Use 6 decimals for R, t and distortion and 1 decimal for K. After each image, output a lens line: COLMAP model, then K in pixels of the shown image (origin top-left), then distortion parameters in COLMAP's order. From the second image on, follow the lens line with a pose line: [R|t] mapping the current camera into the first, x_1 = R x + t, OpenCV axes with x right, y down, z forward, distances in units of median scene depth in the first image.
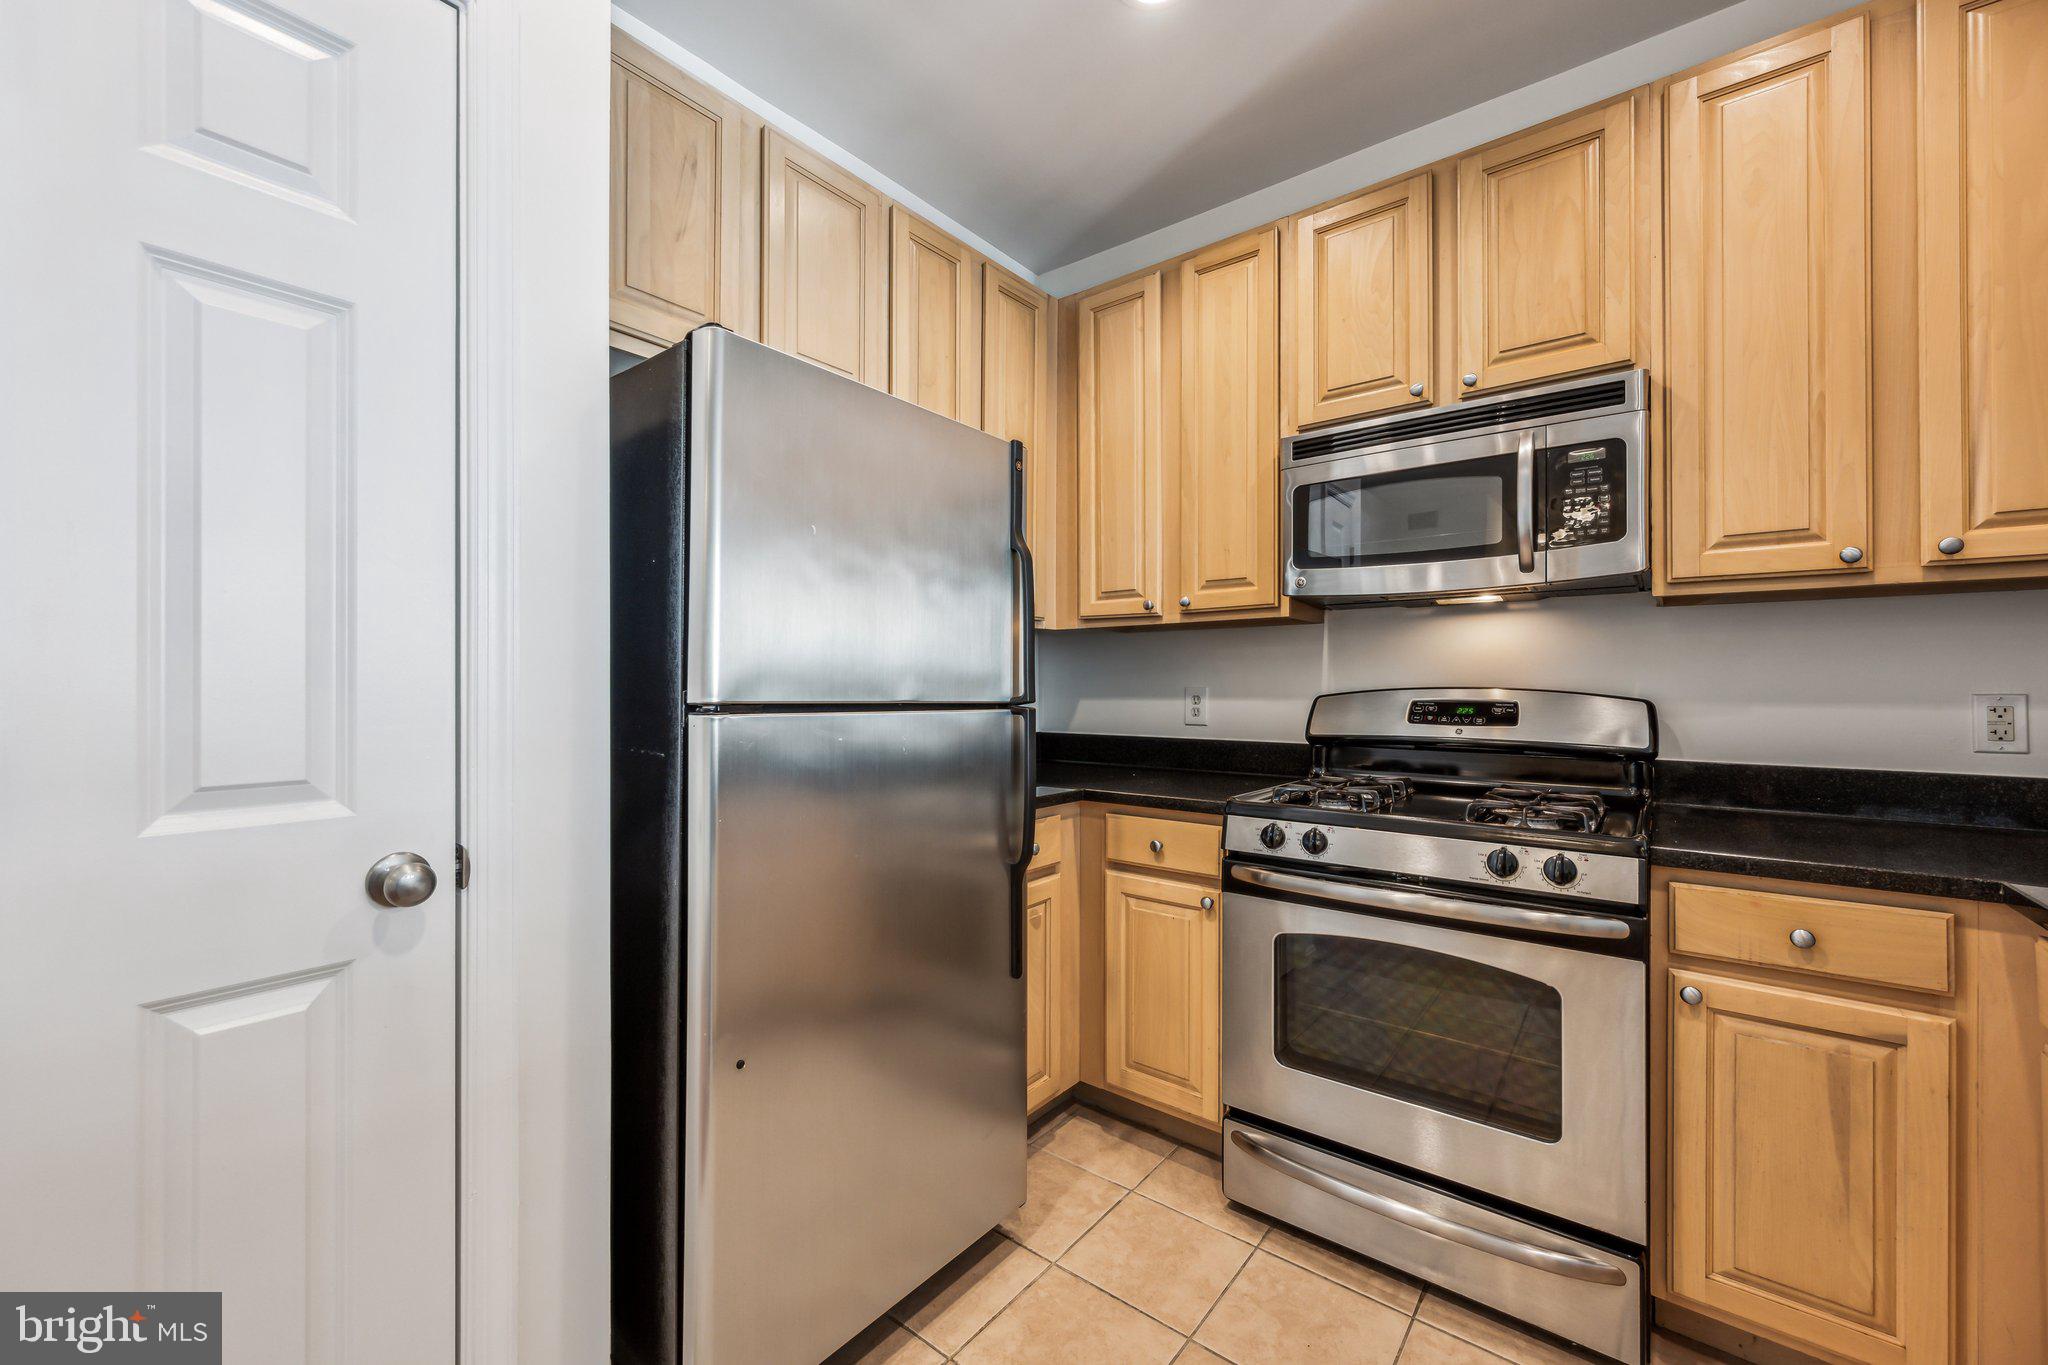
lens RADIAL K [[813.6, 0, 1022.1], [0, 813.6, 680.8], [0, 0, 1]] dist [0.000555, -0.000005]
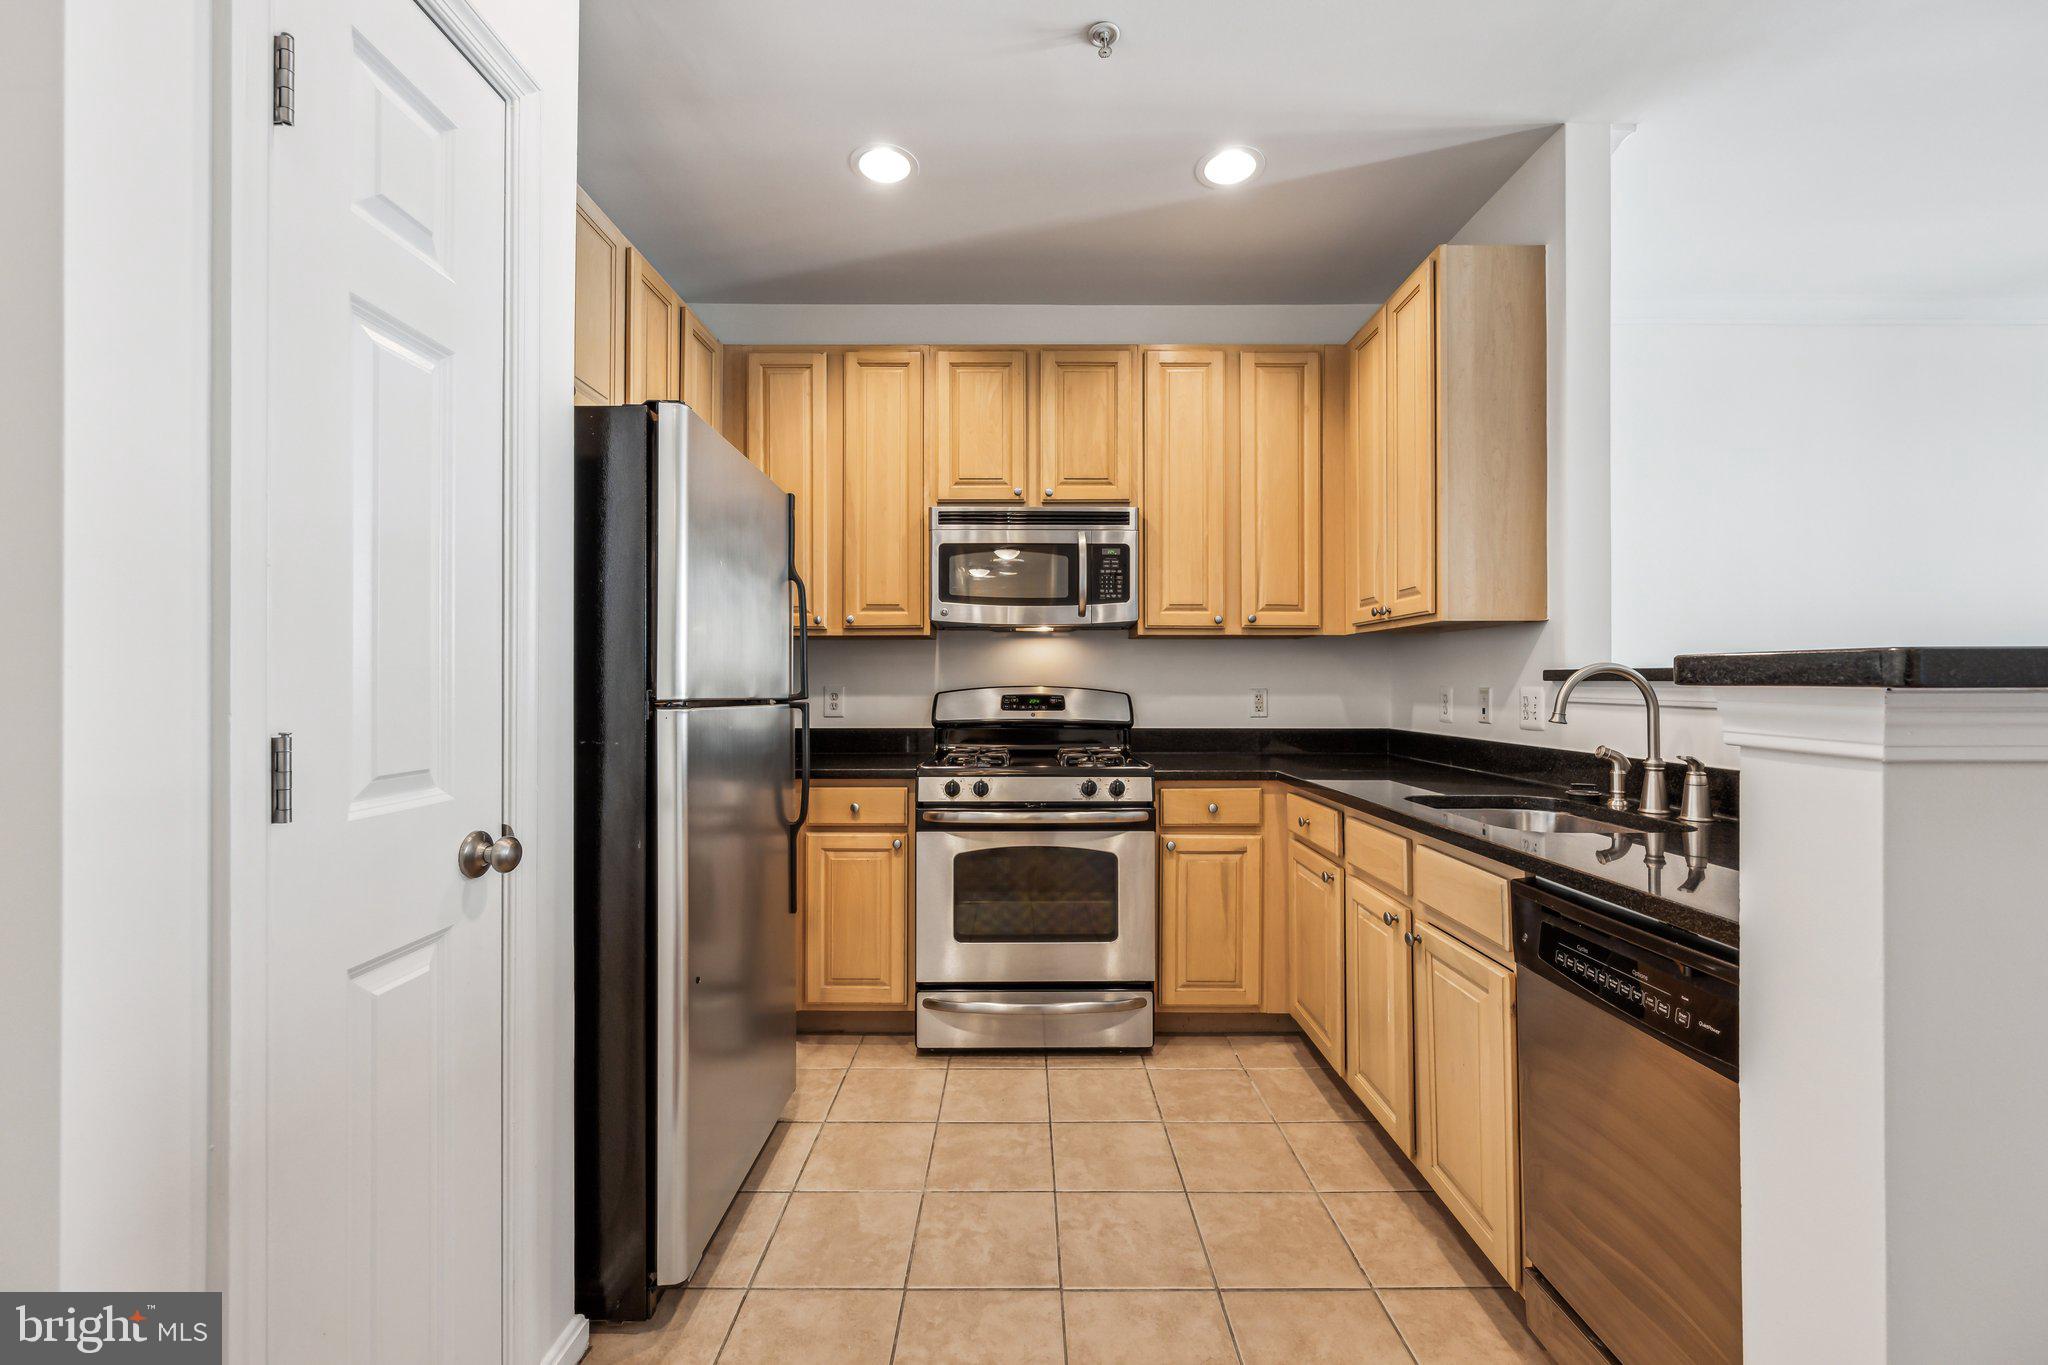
lens RADIAL K [[813.6, 0, 1022.1], [0, 813.6, 680.8], [0, 0, 1]] dist [0.000555, -0.000005]
pose [[0.782261, 0.002417, 0.622946, -0.516398], [-0.003034, 0.999995, -0.000070, -0.002339], [-0.622943, -0.001835, 0.782265, -0.225655]]
